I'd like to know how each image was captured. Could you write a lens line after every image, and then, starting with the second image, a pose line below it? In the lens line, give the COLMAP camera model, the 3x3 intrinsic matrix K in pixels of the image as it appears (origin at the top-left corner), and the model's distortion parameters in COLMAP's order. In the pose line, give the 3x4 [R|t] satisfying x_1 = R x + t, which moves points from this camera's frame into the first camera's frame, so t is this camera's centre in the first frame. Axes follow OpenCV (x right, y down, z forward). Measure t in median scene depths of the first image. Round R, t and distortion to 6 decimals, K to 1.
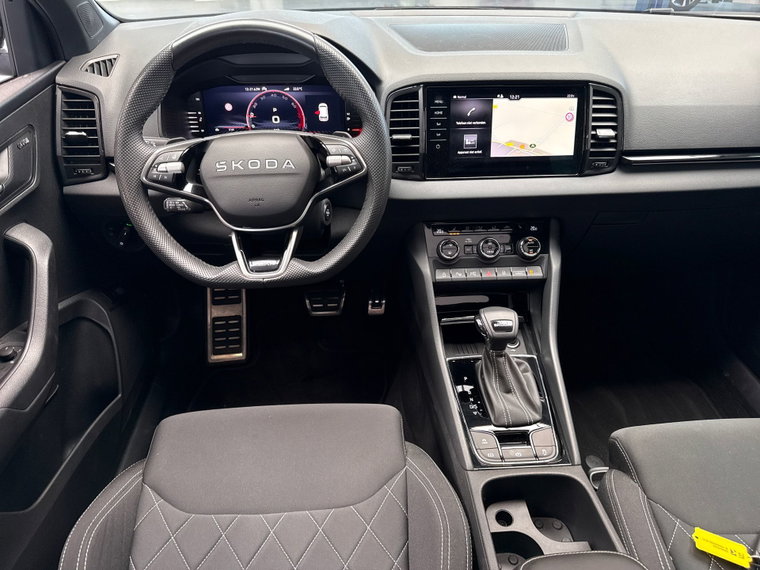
lens RADIAL K [[538.2, 0, 380.8], [0, 538.2, 291.5], [0, 0, 1]] dist [0.055635, -0.102934]
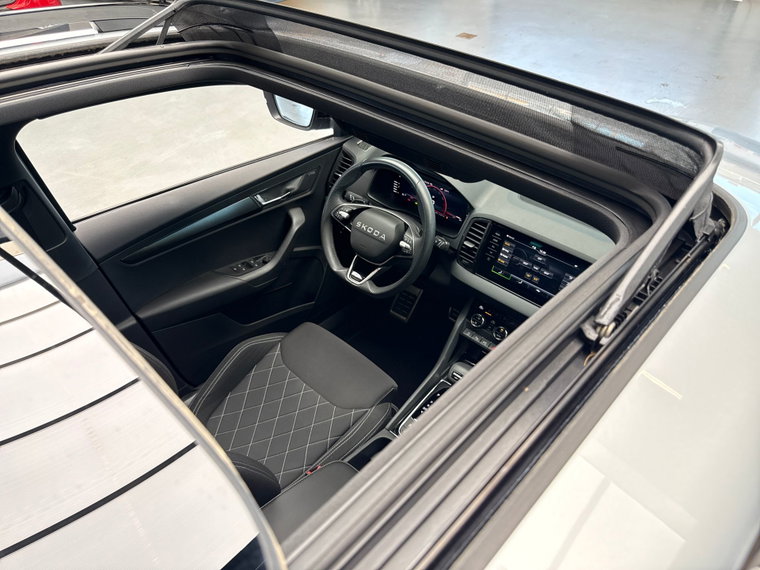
lens RADIAL K [[536.0, 0, 380.0], [0, 536.0, 285.0], [0, 0, 1]] dist [0.063172, -0.101760]
pose [[0.688388, 0.459522, -0.561215, 0.811945], [-0.434615, 0.880762, 0.188066, -0.363407], [0.580717, 0.114450, 0.806021, -0.440731]]
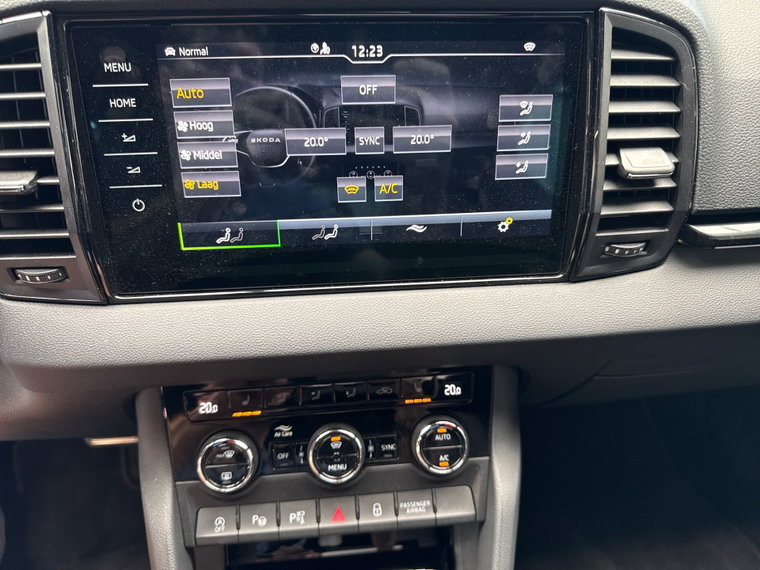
lens RADIAL K [[538.0, 0, 377.8], [0, 538.0, 285.1], [0, 0, 1]] dist [-0.020707, -0.004975]
pose [[0.999299, -0.016457, 0.033637, 0.240289], [0.014751, 0.998623, 0.050341, -0.238659], [-0.034419, -0.049810, 0.998165, 0.682976]]
